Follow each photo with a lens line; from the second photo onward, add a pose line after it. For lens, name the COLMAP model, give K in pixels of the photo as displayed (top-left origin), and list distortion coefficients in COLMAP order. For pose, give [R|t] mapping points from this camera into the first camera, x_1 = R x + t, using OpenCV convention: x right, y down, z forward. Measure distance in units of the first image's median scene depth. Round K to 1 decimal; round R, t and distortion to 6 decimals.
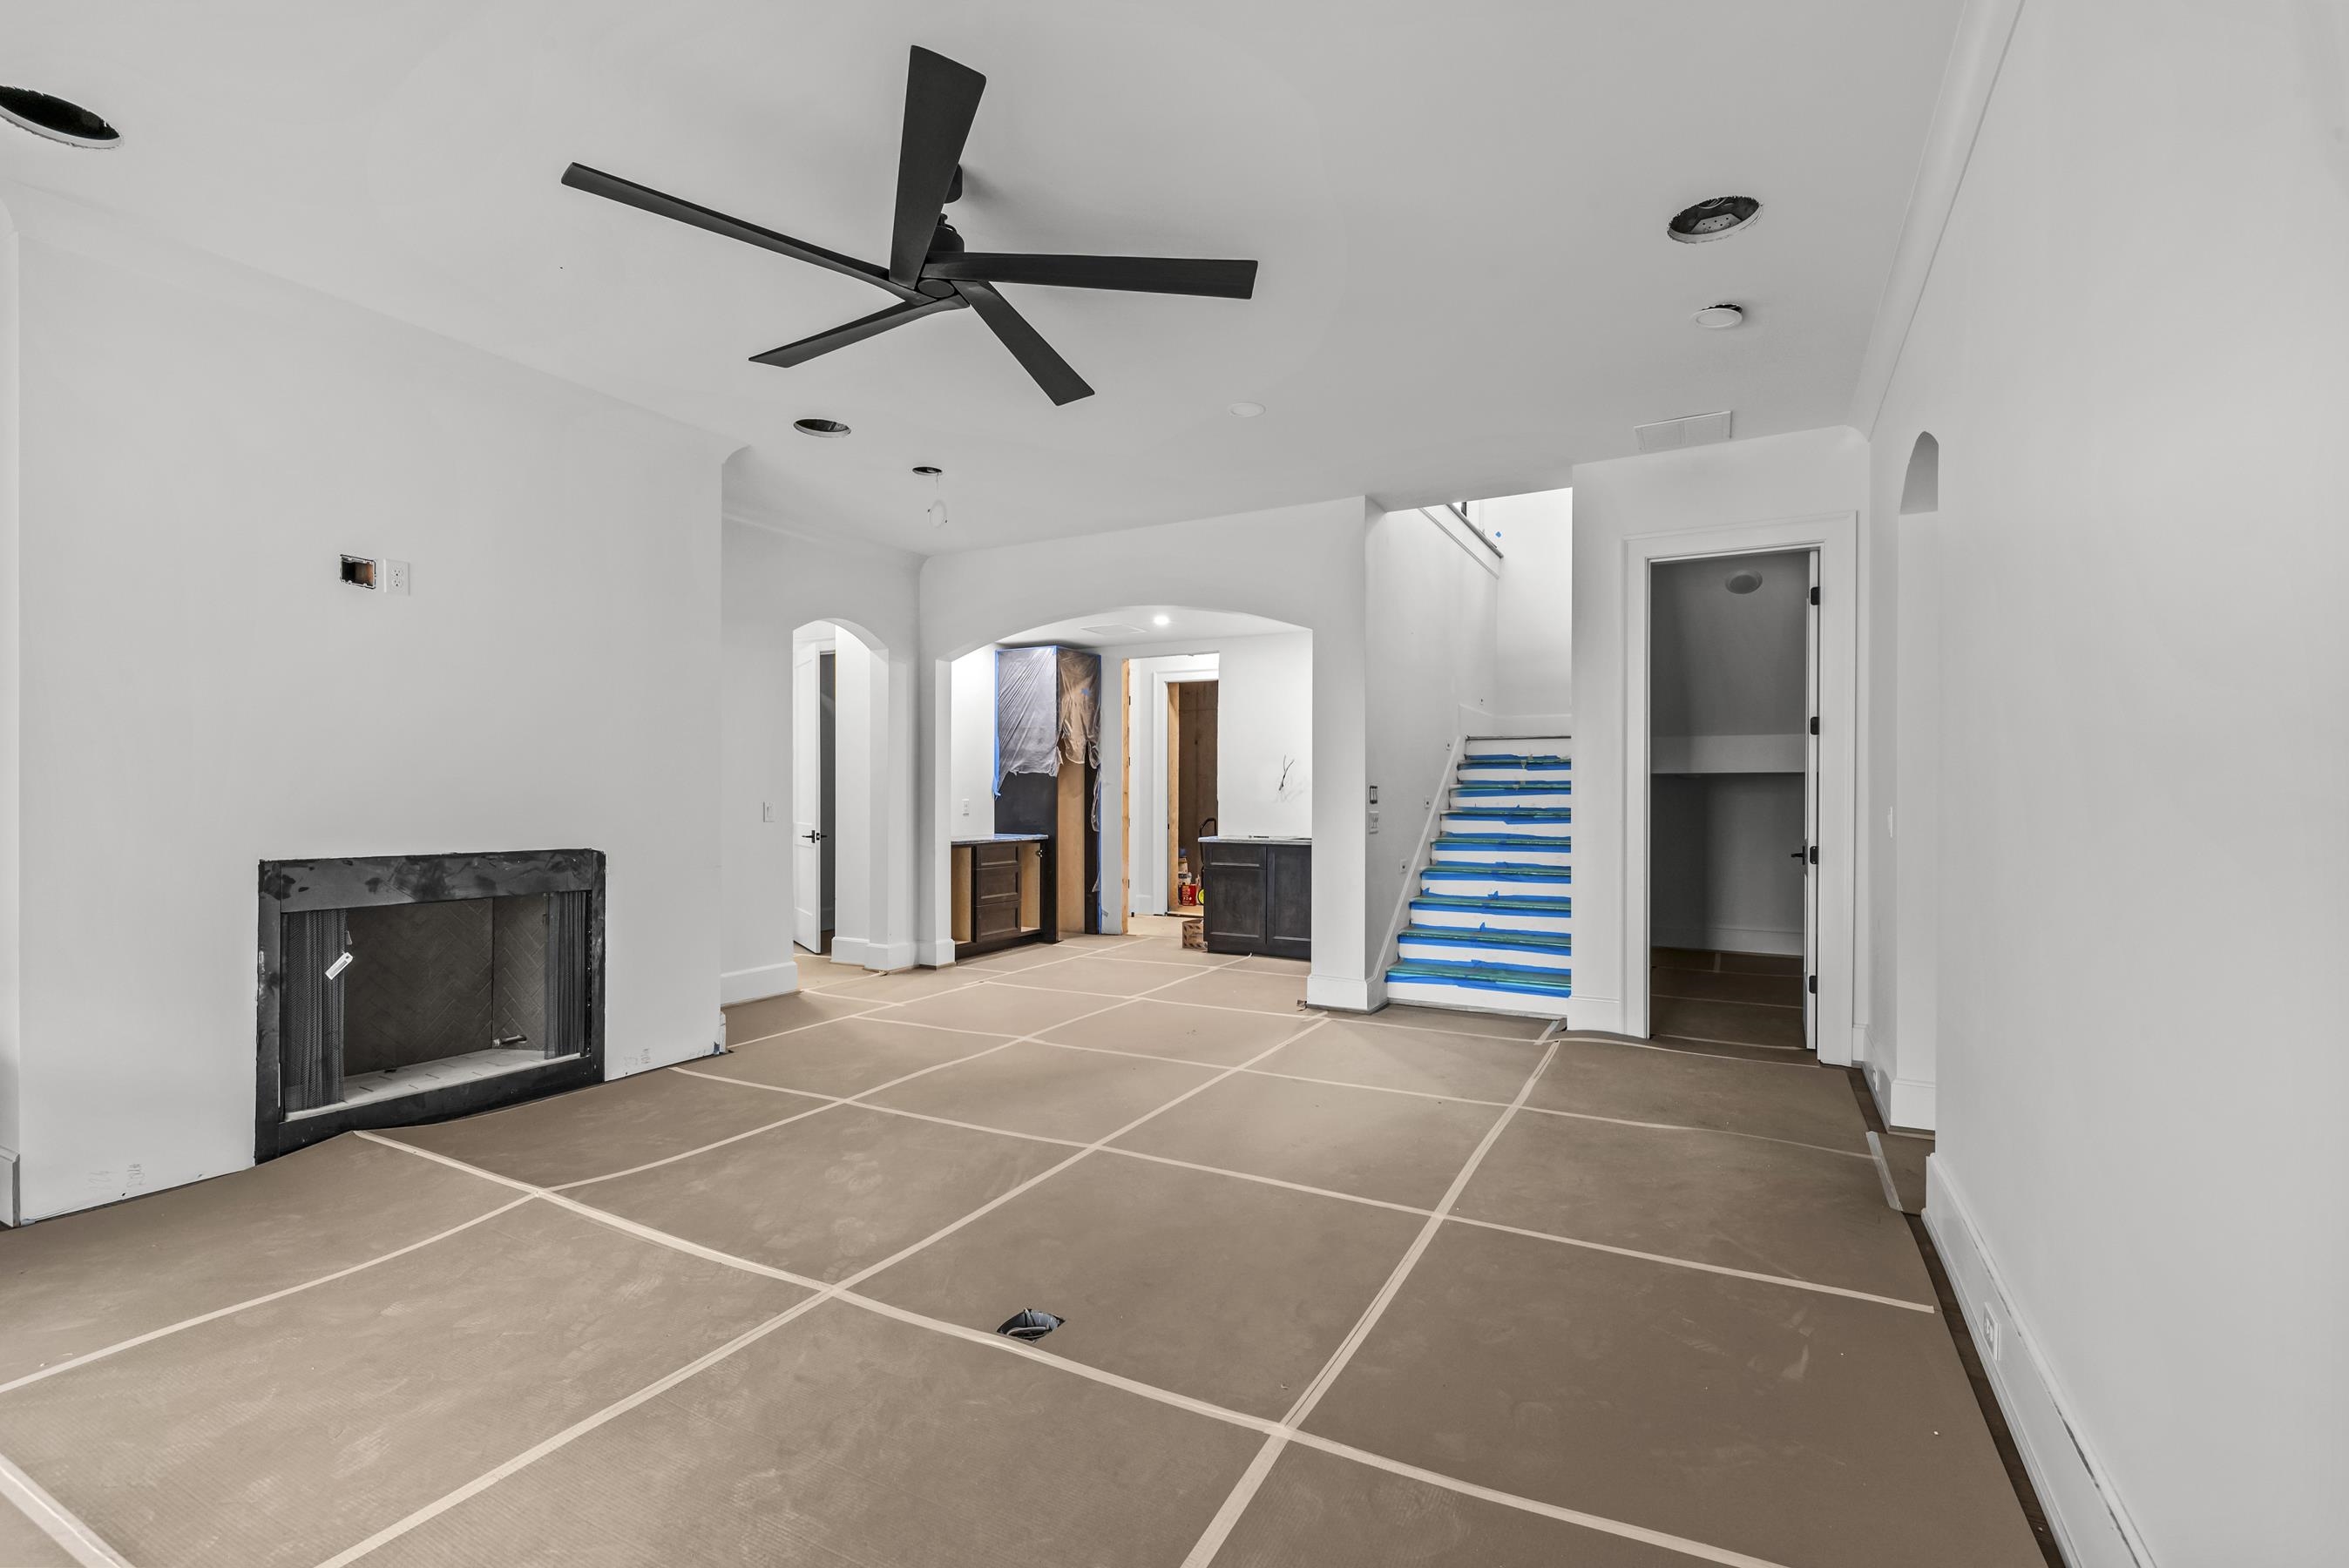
lens RADIAL K [[1047.3, 0, 1195.6], [0, 1047.3, 793.4], [0, 0, 1]] dist [0.008082, -0.005747]
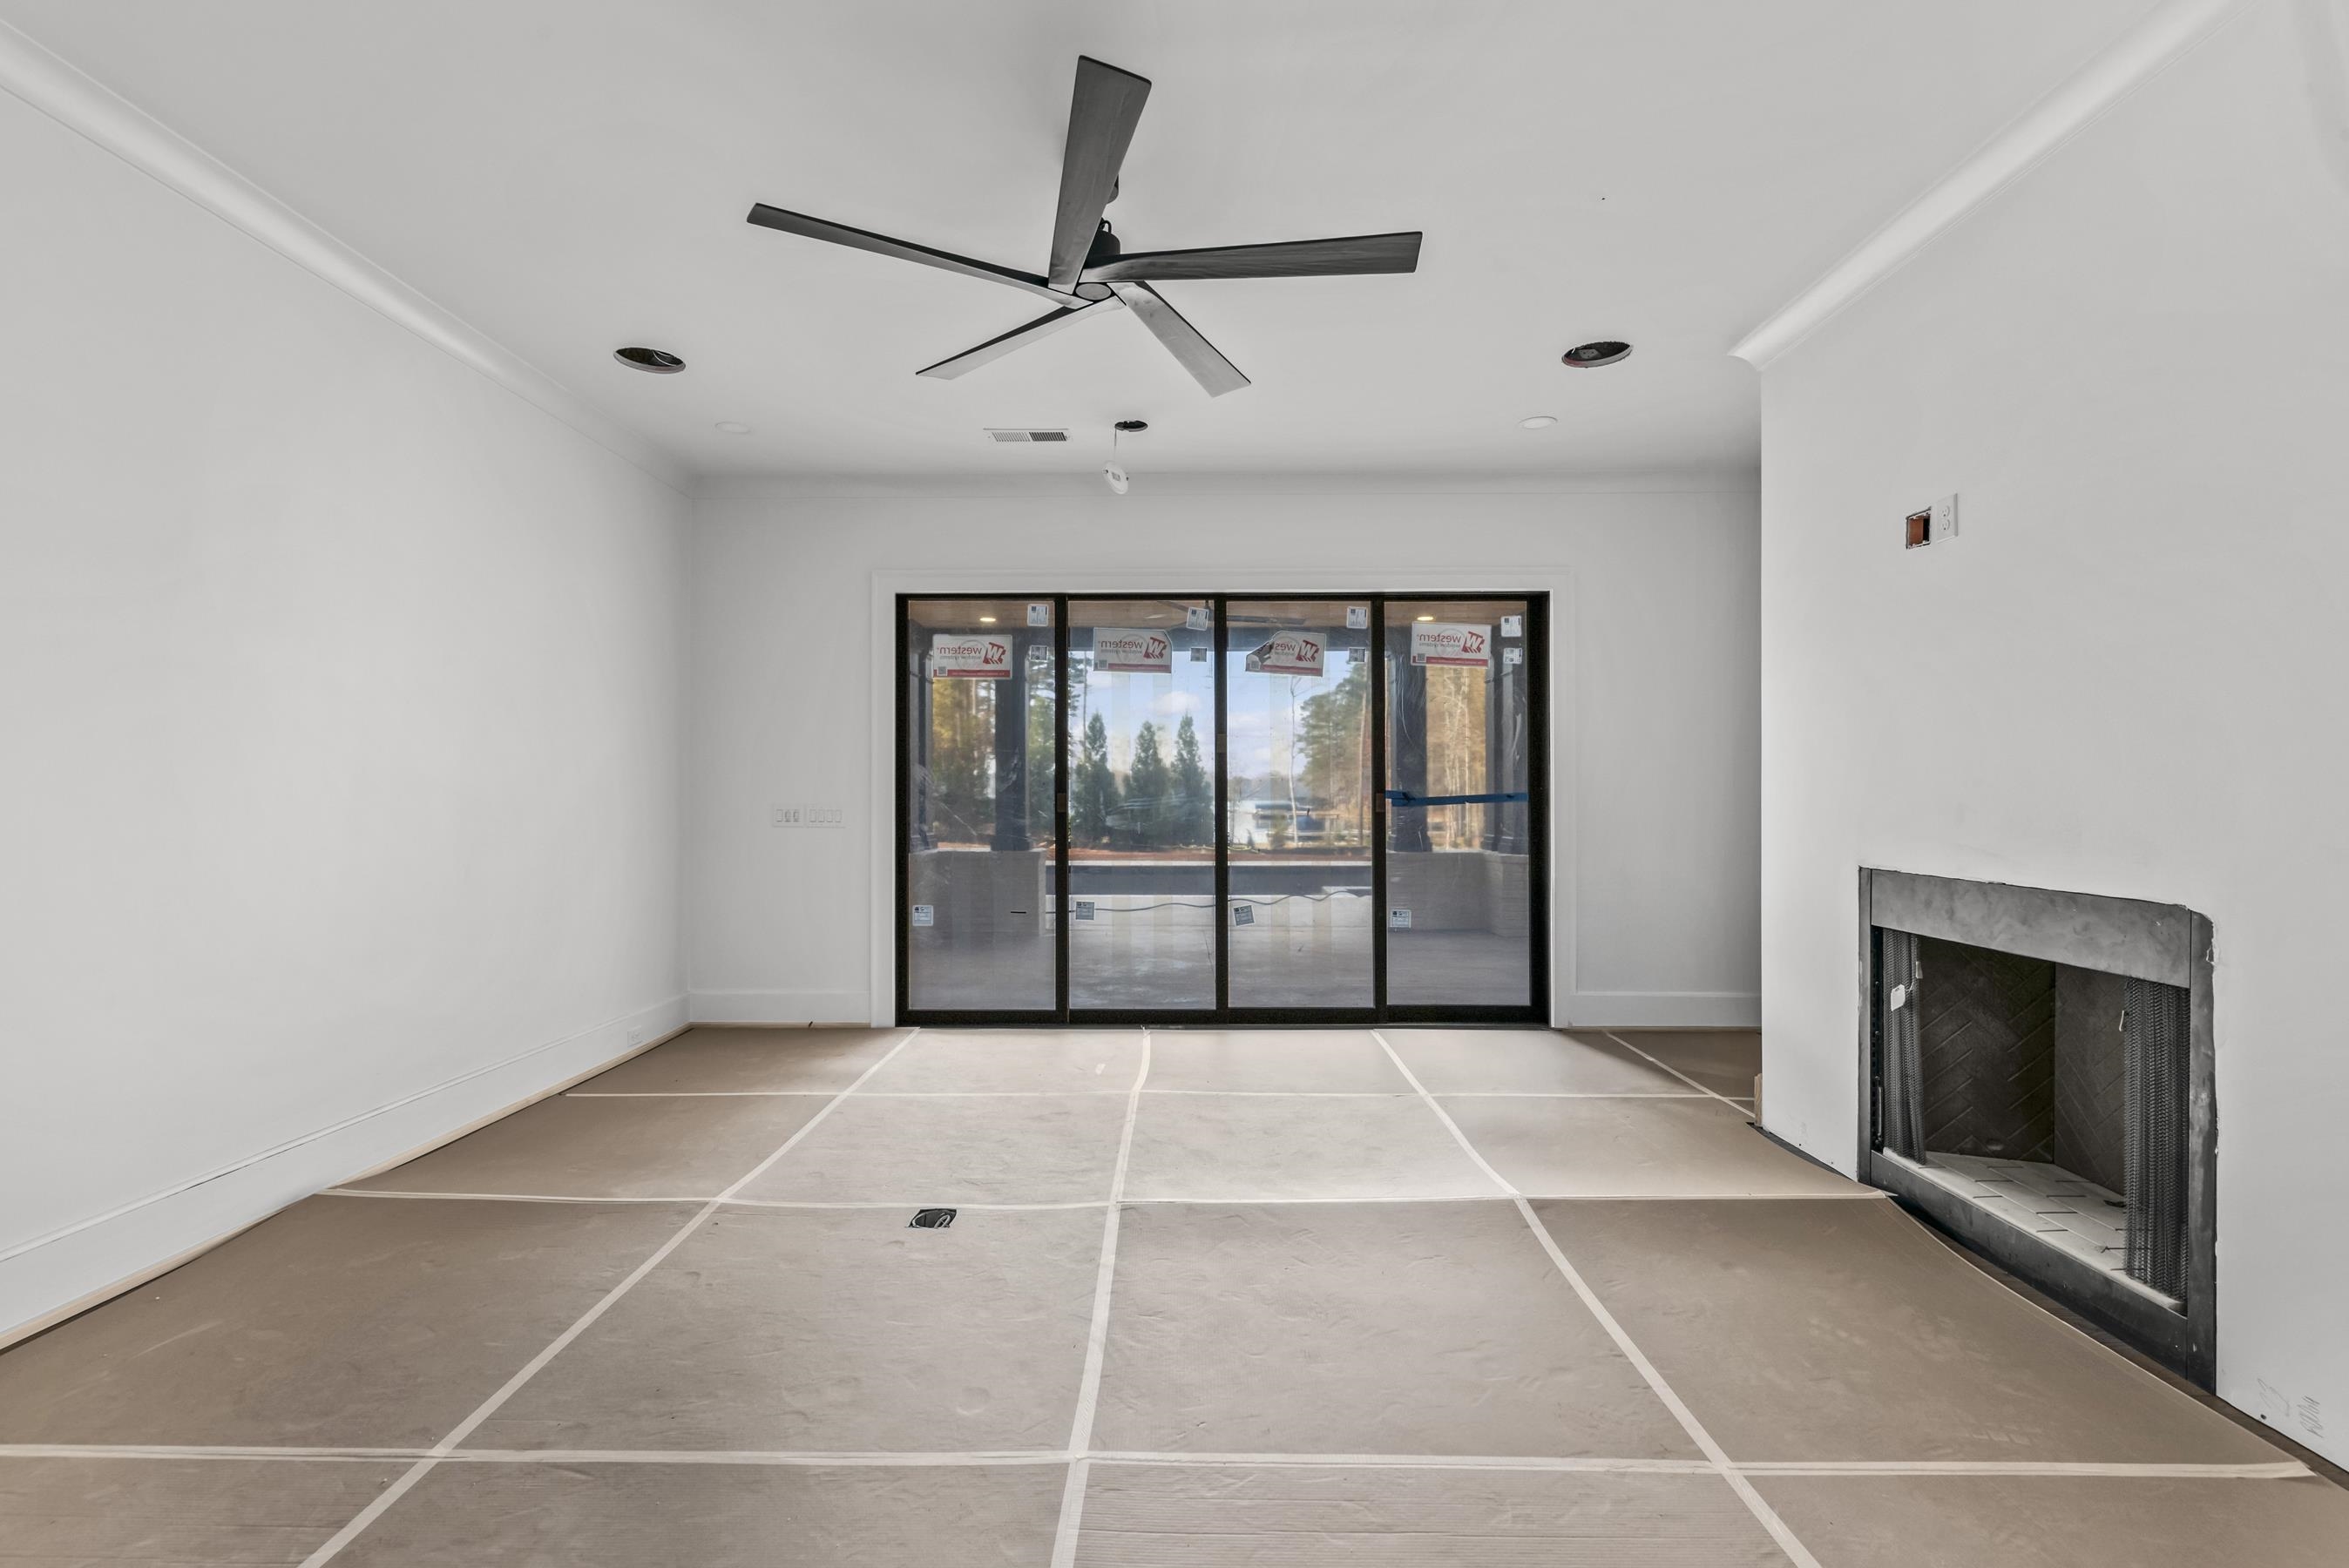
lens RADIAL K [[1047.3, 0, 1167.9], [0, 1047.3, 783.3], [0, 0, 1]] dist [0.008082, -0.005747]
pose [[-0.894321, -0.008039, -0.447353, 0.083988], [-0.001221, 0.999879, -0.015527, 0.002506], [0.447424, -0.013340, -0.894222, 1.219832]]
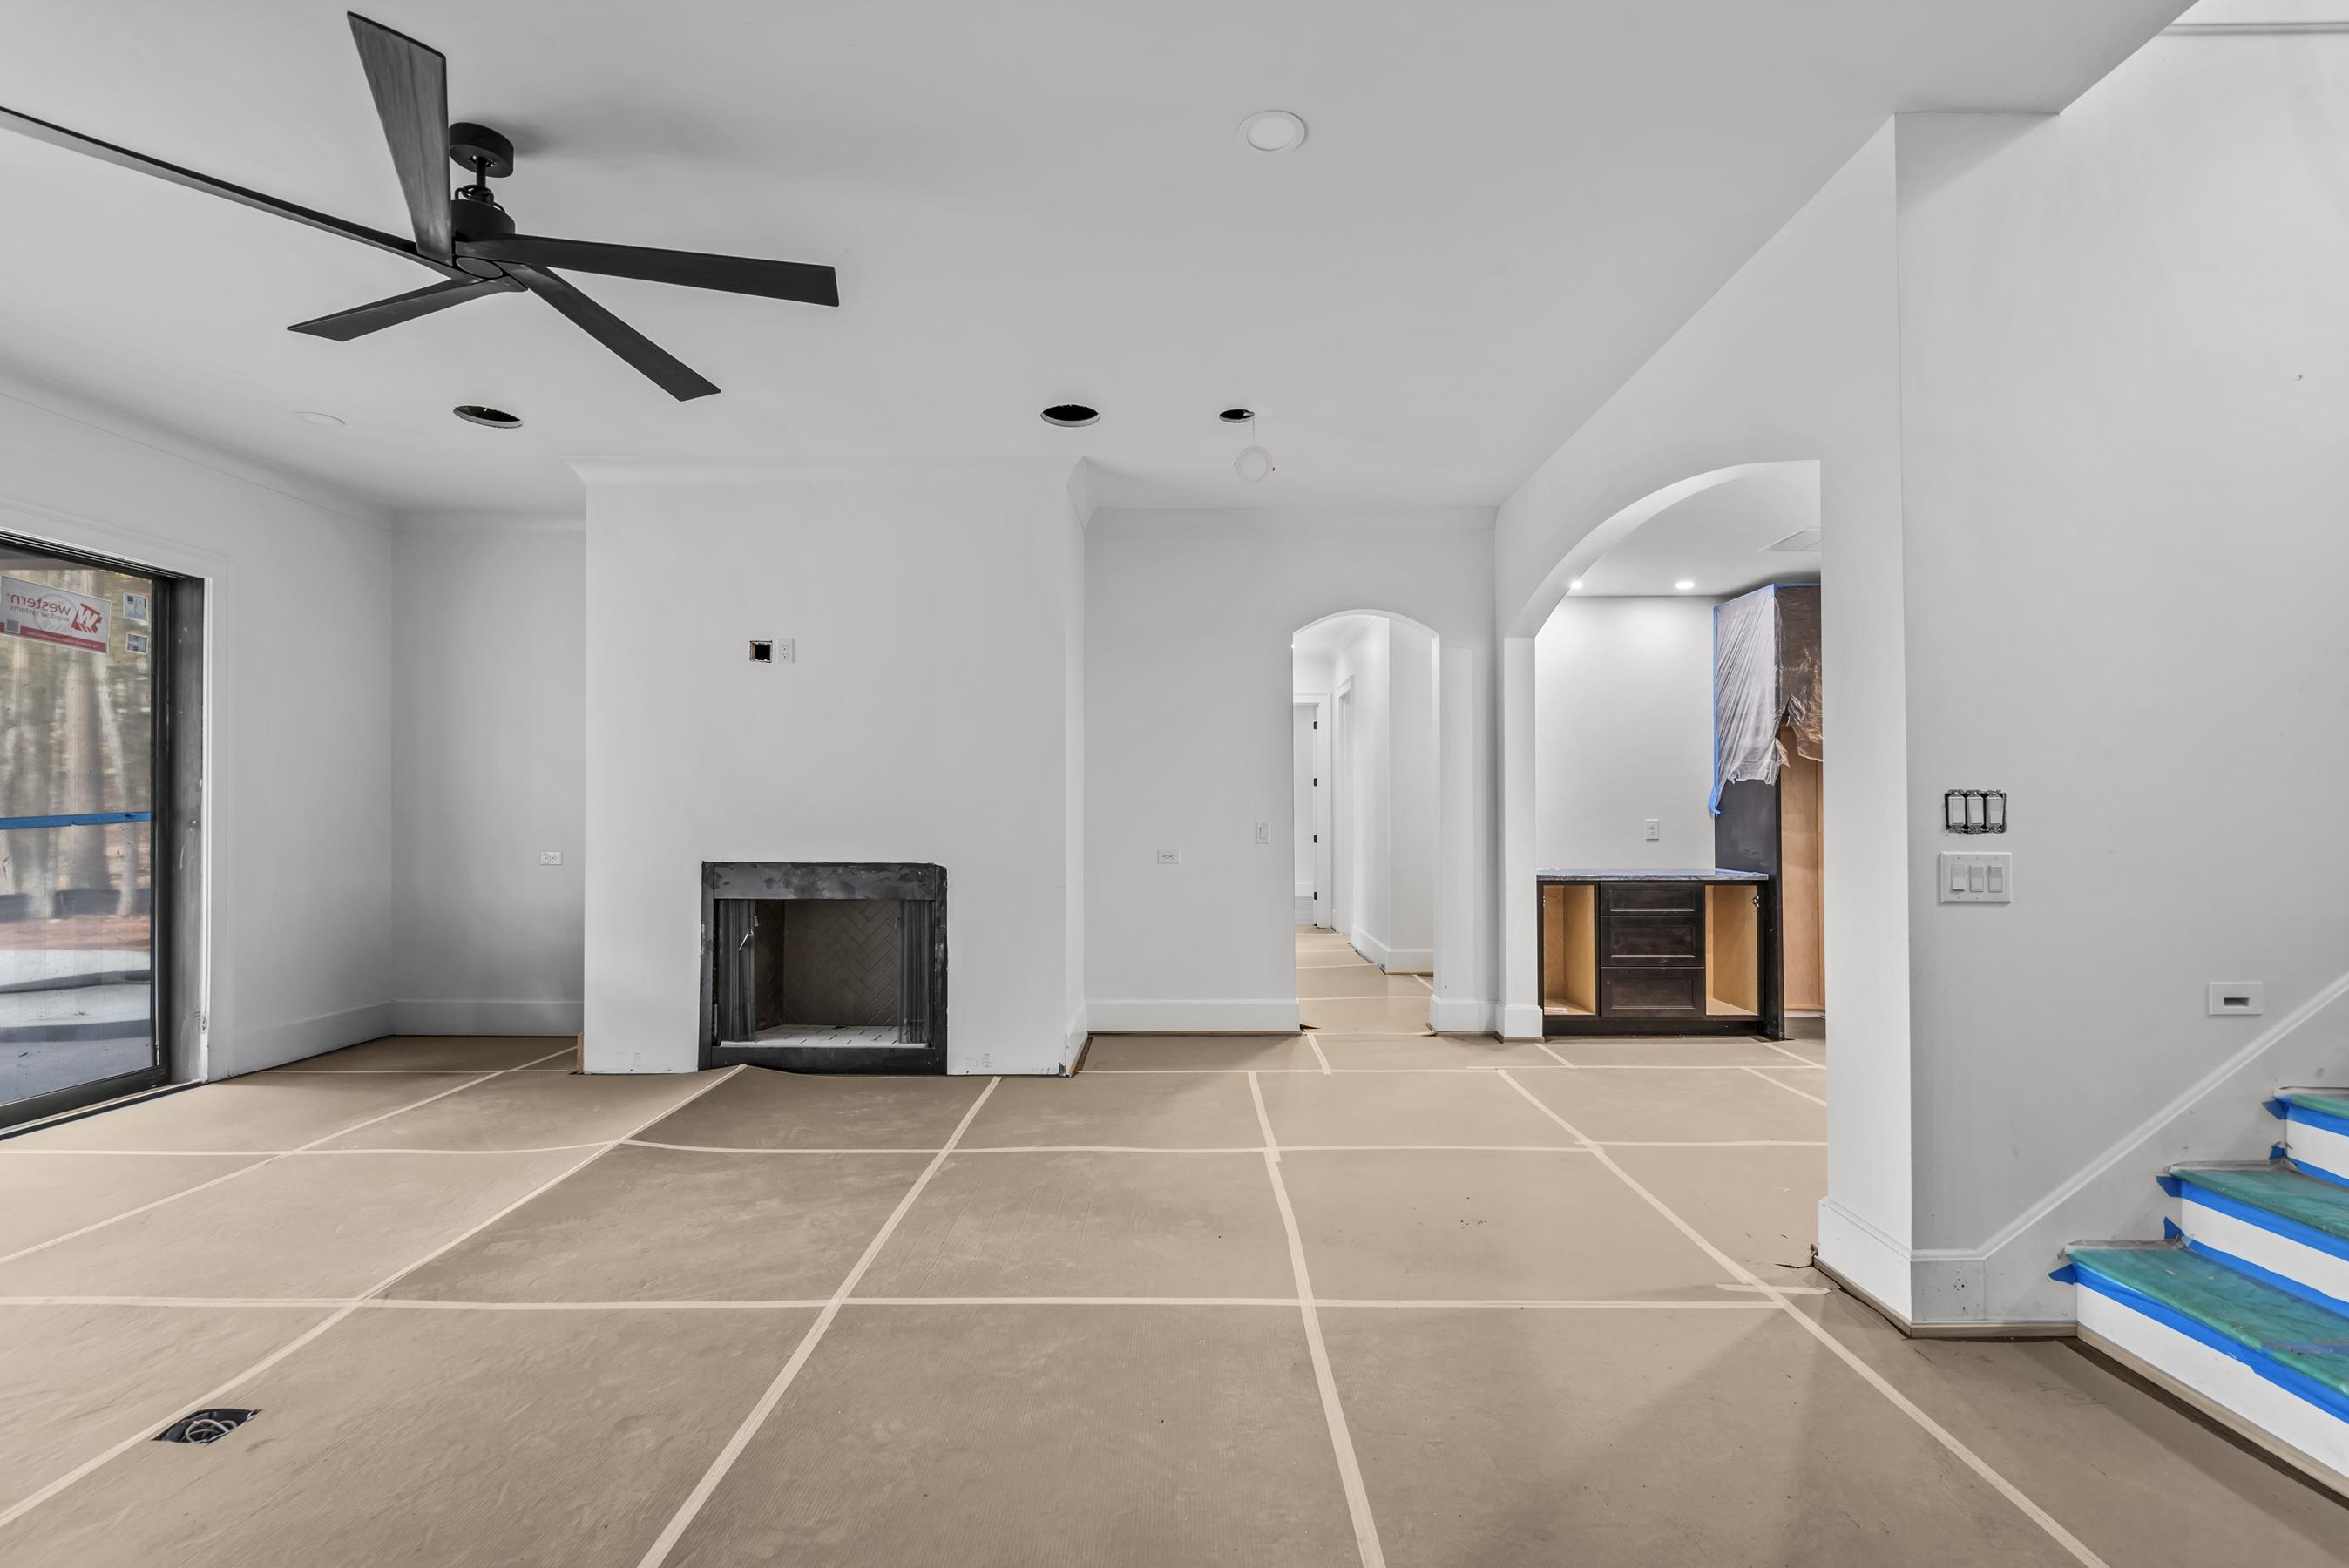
lens RADIAL K [[1047.3, 0, 1175.0], [0, 1047.3, 799.8], [0, 0, 1]] dist [0.008082, -0.005747]
pose [[0.452926, -0.013299, -0.891449, 0.536694], [0.004153, 0.999909, -0.012807, 0.000001], [0.891538, 0.002099, 0.452940, 0.714424]]
